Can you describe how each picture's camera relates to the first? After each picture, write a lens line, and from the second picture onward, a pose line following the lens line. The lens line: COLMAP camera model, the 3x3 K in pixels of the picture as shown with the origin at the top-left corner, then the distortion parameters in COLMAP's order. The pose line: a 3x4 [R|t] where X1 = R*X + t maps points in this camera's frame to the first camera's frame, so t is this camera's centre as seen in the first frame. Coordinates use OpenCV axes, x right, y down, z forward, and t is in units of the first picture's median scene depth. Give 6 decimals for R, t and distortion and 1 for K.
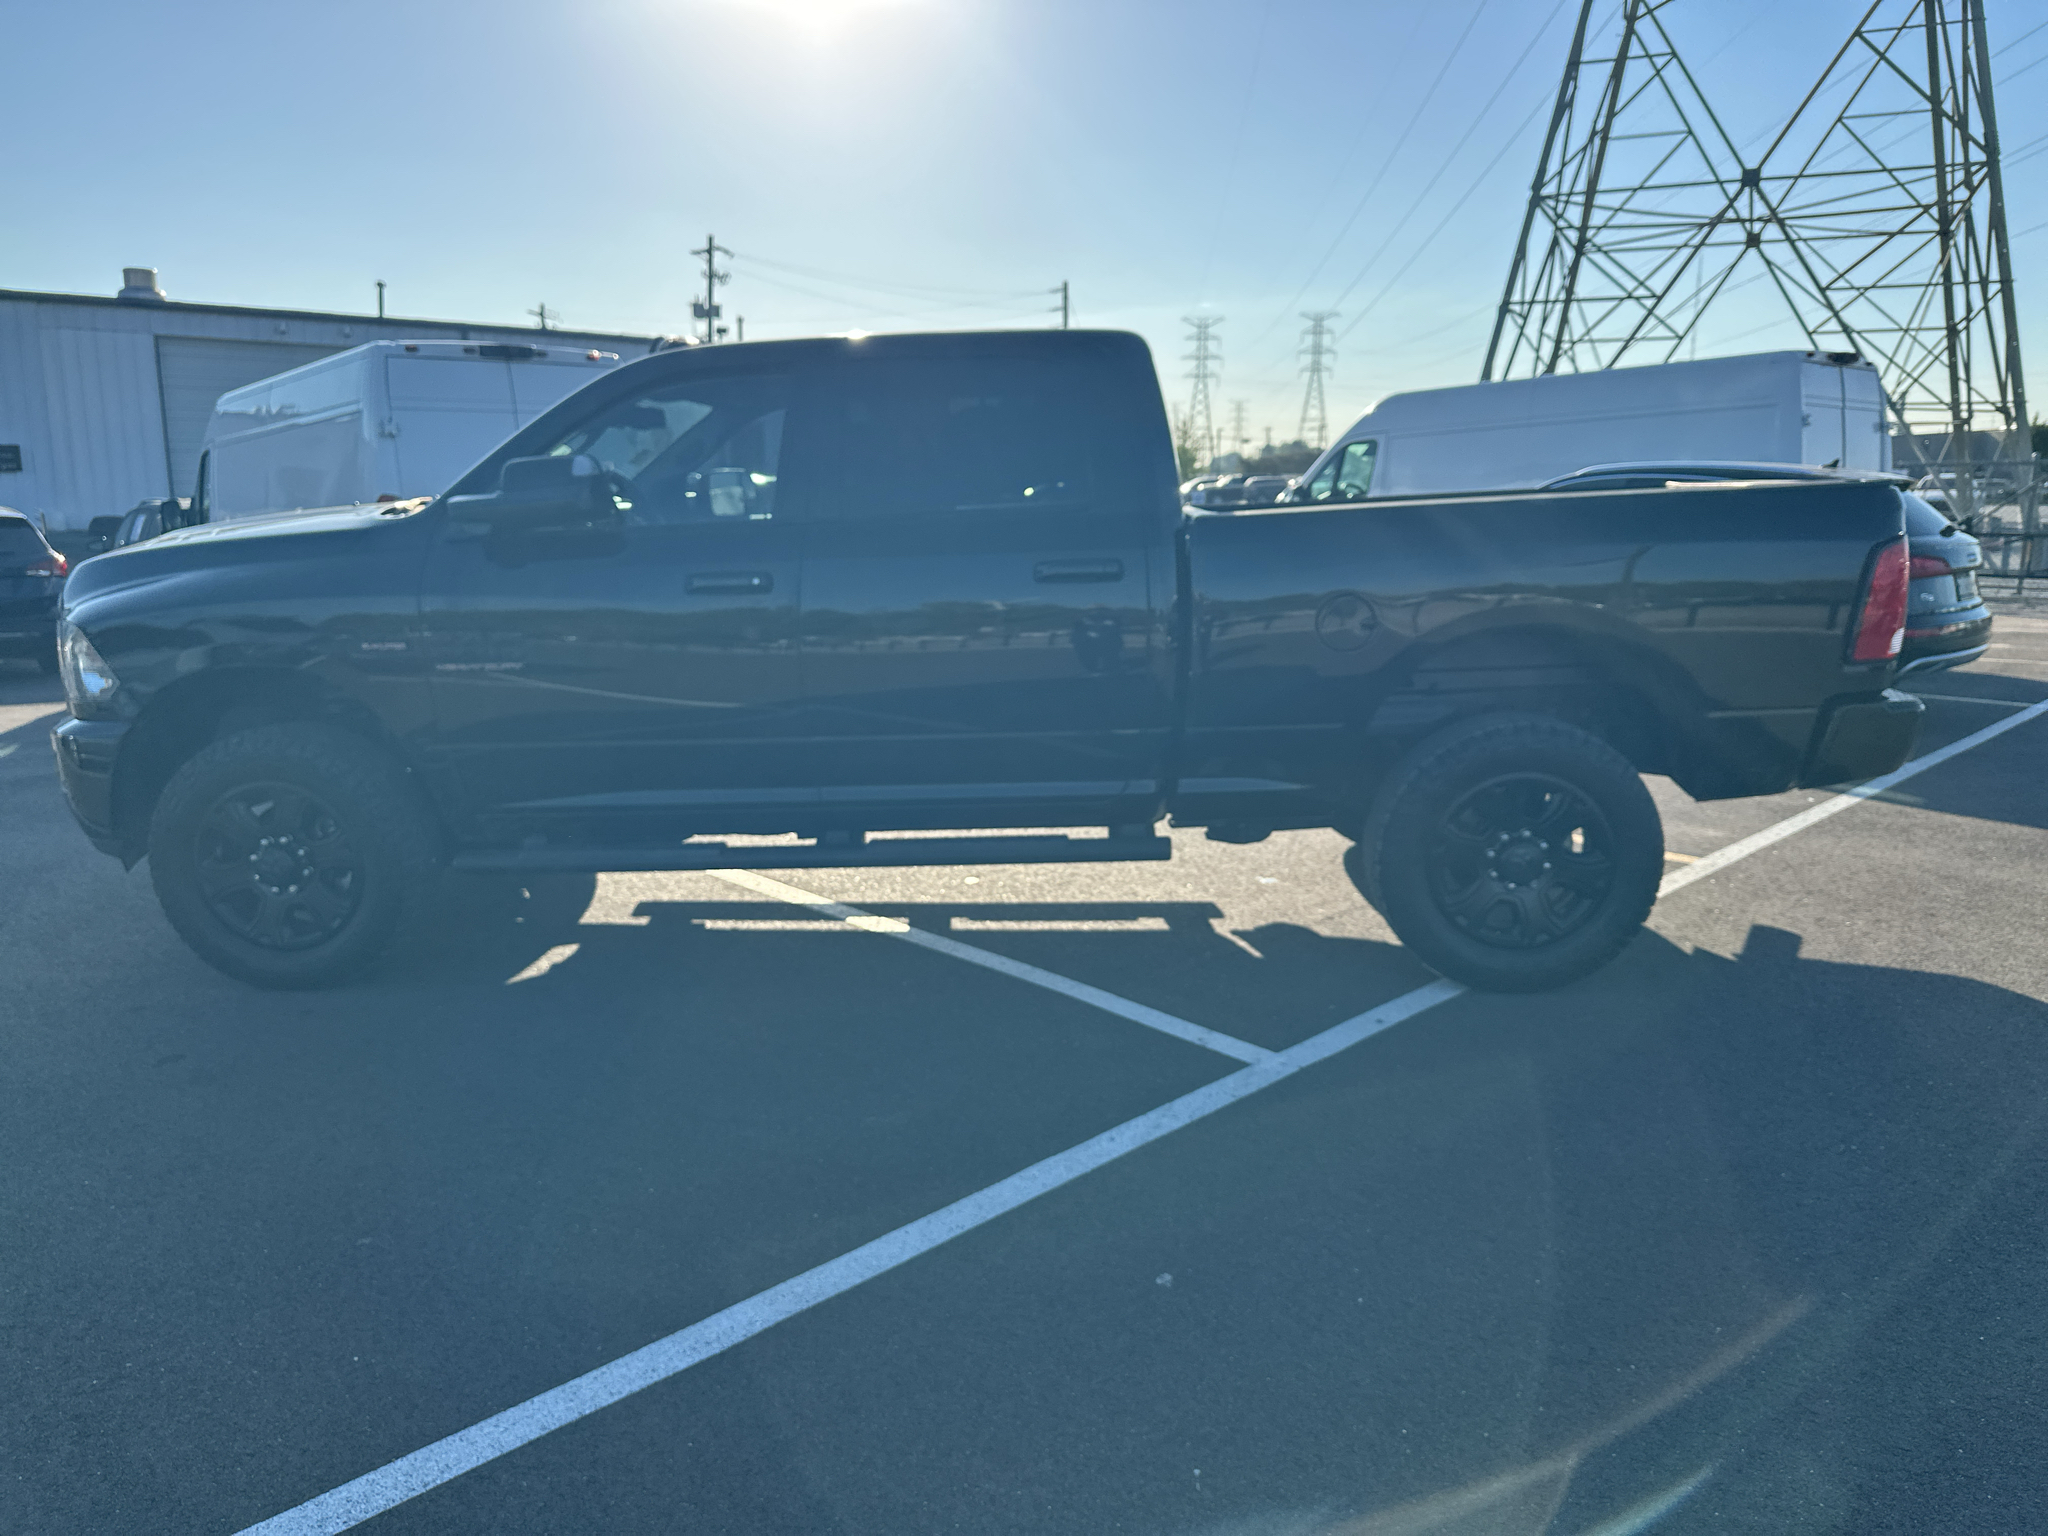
lens RADIAL K [[1448.0, 0, 1026.8], [0, 1448.0, 762.9], [0, 0, 1]] dist [0.035518, -0.047209]
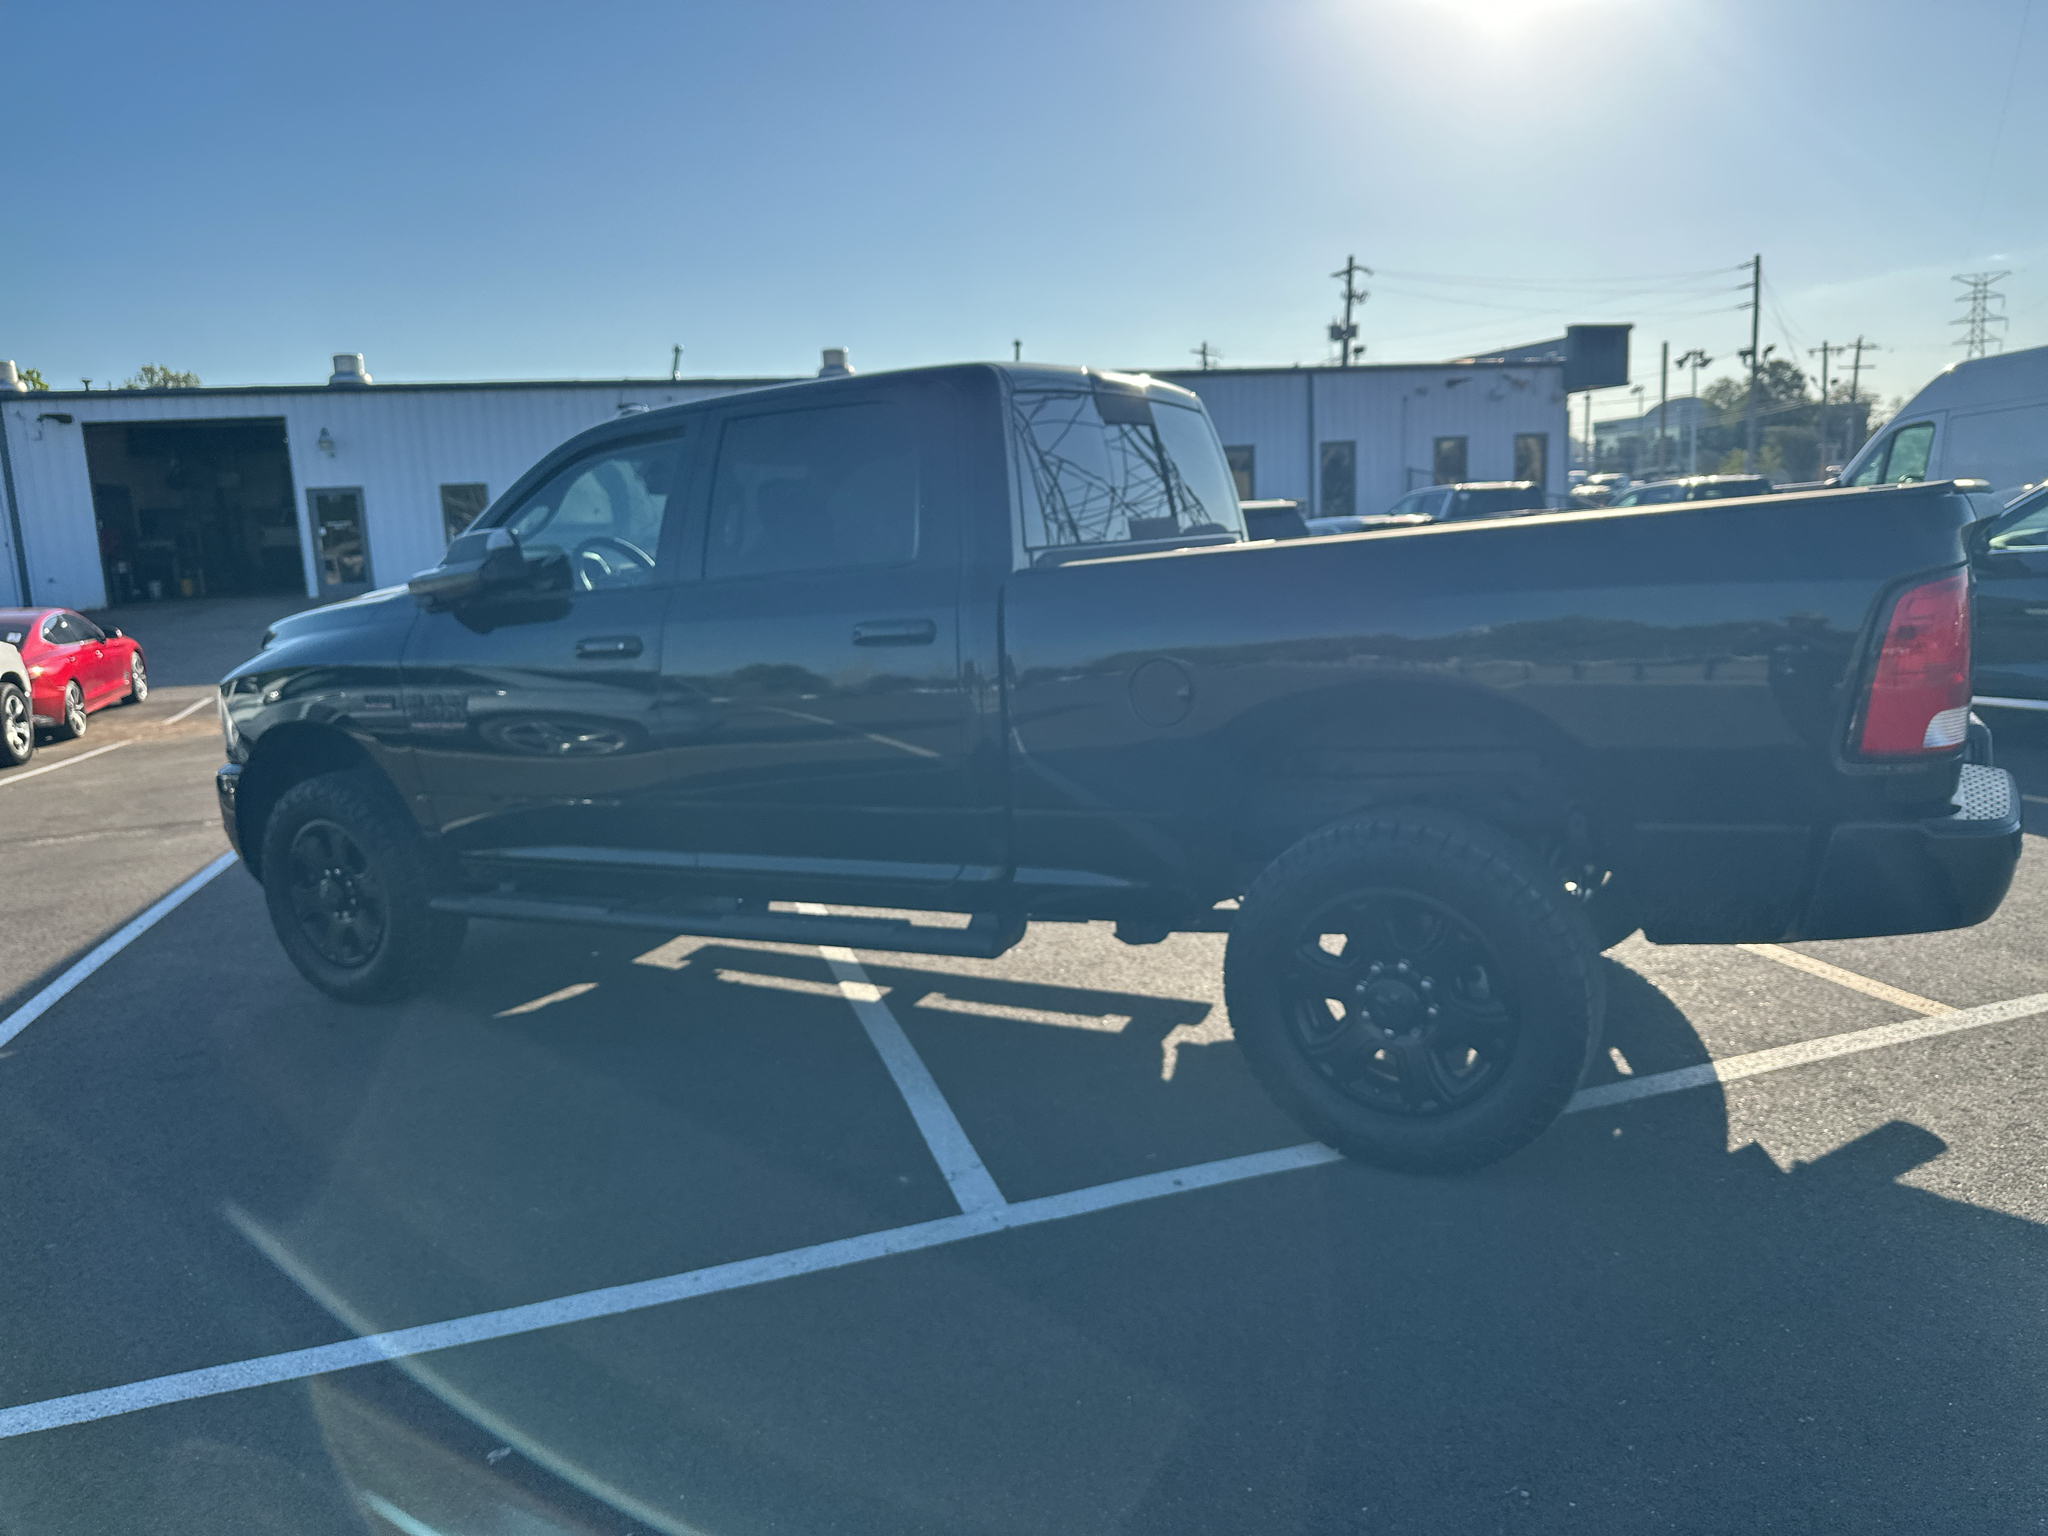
lens RADIAL K [[1448.0, 0, 1065.1], [0, 1448.0, 762.2], [0, 0, 1]] dist [0.035518, -0.047209]
pose [[0.892584, 0.028955, -0.449951, 0.491123], [-0.034064, 0.999414, -0.003260, -0.046991], [0.449593, 0.018237, 0.893047, 0.218613]]
